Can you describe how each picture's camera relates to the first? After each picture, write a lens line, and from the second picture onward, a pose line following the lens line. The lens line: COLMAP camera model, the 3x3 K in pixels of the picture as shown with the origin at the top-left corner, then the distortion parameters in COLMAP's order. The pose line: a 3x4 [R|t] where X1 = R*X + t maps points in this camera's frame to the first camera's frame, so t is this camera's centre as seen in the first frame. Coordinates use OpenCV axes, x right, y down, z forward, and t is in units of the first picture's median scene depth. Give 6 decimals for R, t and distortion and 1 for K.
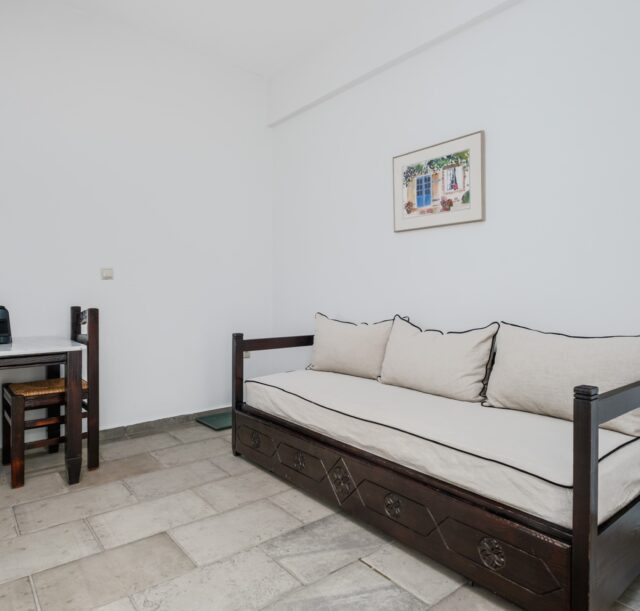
lens RADIAL K [[451.4, 0, 320.5], [0, 451.4, 303.0], [0, 0, 1]] dist [-0.007213, -0.002127]
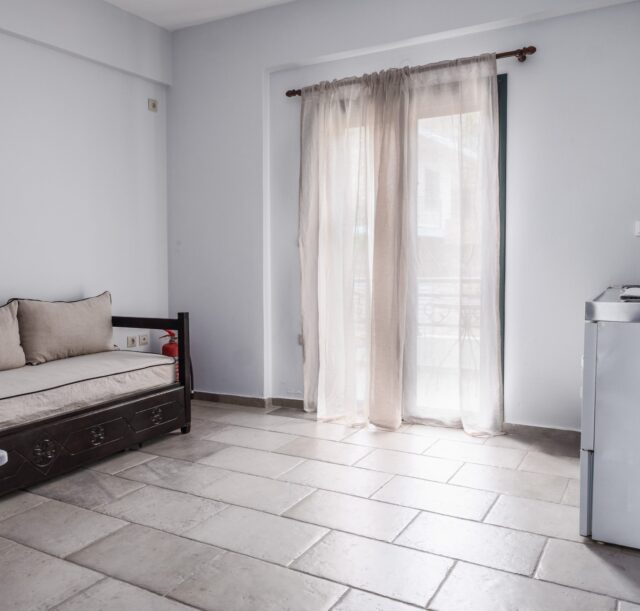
lens RADIAL K [[593.8, 0, 320.1], [0, 593.8, 305.4], [0, 0, 1]] dist [0.002288, 0.000000]
pose [[-0.368885, -0.067400, 0.927028, -1.677766], [0.024109, 0.996338, 0.082033, -0.050124], [-0.929162, 0.052610, -0.365909, 1.028684]]
